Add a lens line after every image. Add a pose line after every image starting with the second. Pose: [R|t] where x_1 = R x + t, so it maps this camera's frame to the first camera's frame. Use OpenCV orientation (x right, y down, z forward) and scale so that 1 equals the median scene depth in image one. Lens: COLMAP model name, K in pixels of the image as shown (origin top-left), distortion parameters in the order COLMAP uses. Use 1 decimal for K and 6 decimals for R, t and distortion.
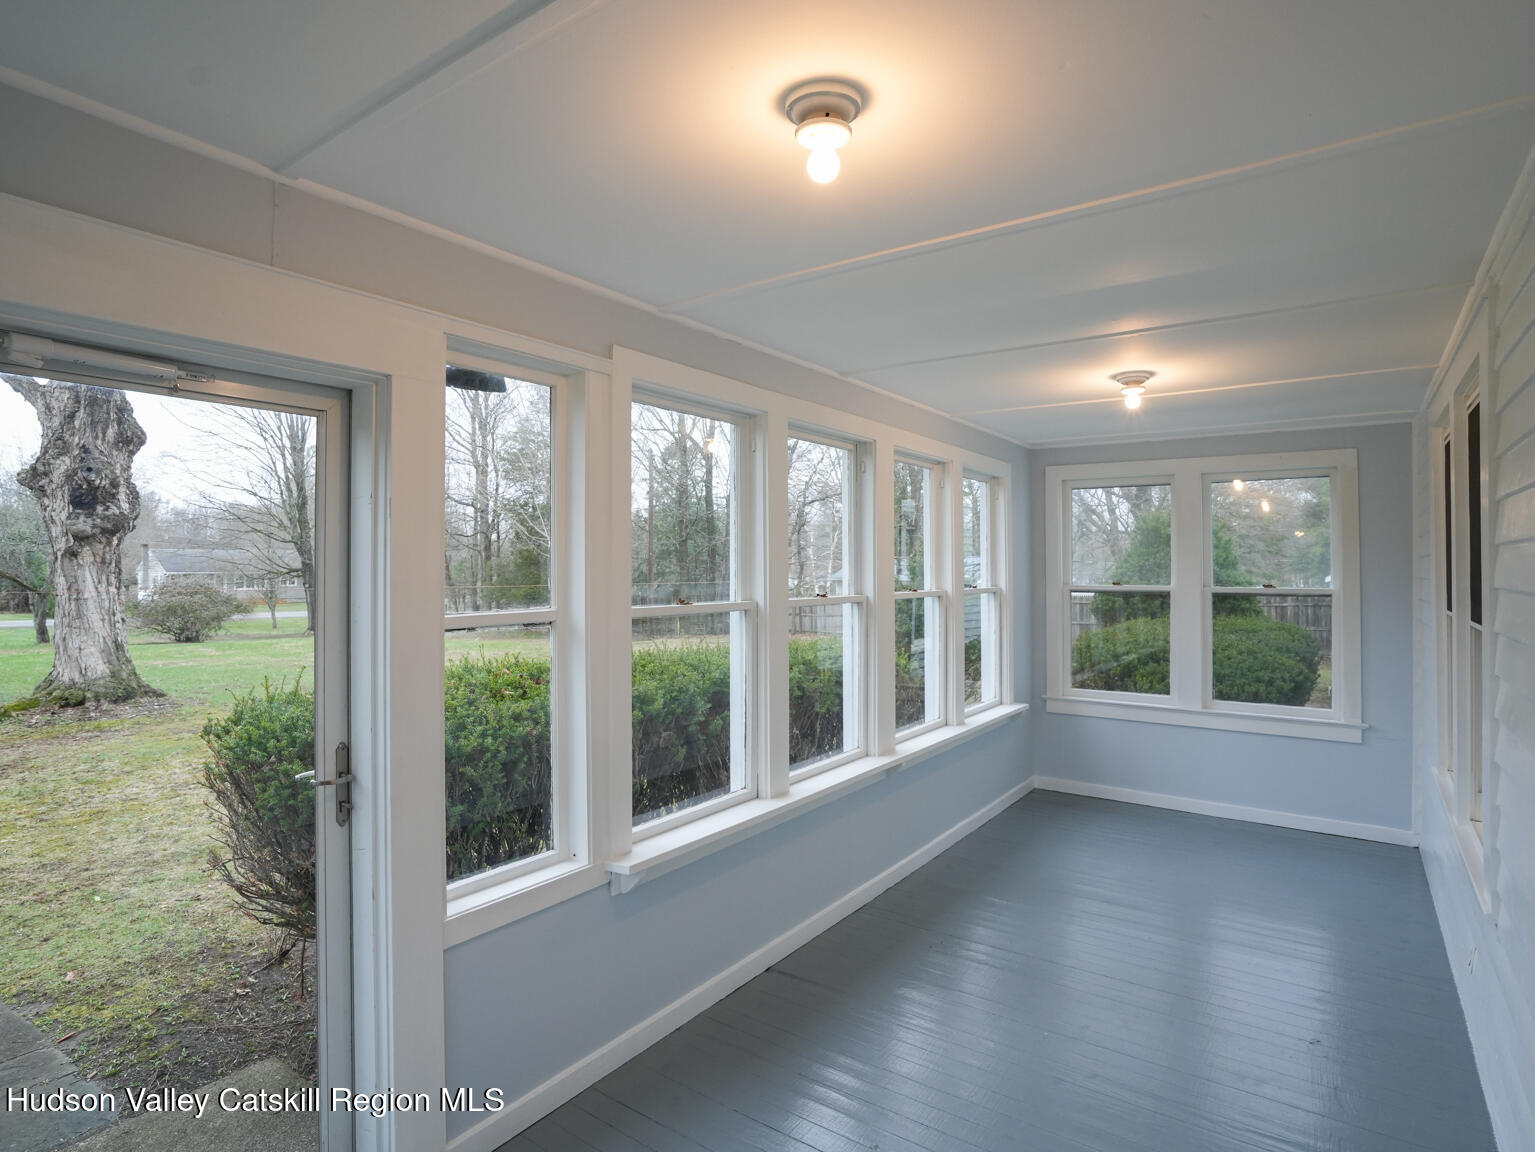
lens RADIAL K [[822.8, 0, 752.2], [0, 822.8, 570.3], [0, 0, 1]] dist [-0.045793, 0.016721]
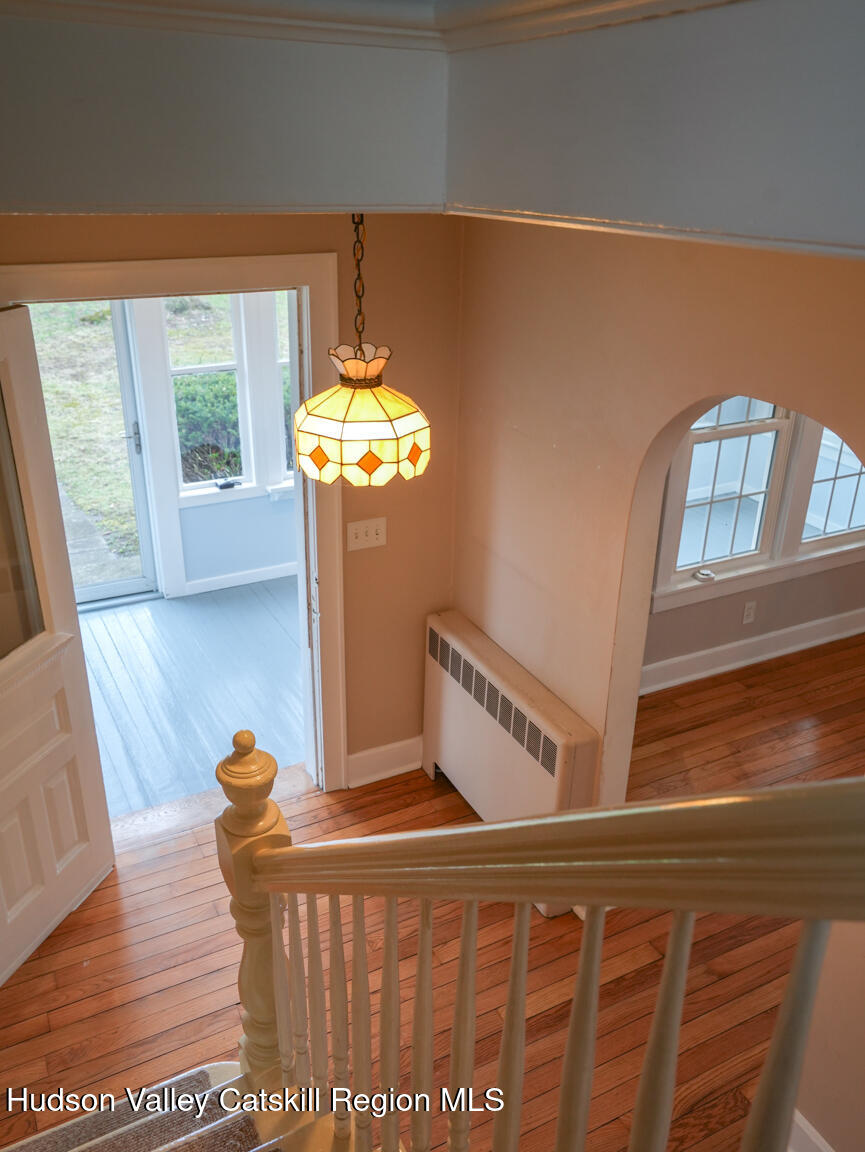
lens RADIAL K [[924.5, 0, 433.8], [0, 924.5, 568.4], [0, 0, 1]] dist [0.017982, 0.003102]
pose [[0.900512, 0.192588, -0.389857, 0.560525], [-0.016146, 0.910761, 0.412618, -0.208854], [0.434532, -0.365273, 0.823260, -0.403265]]
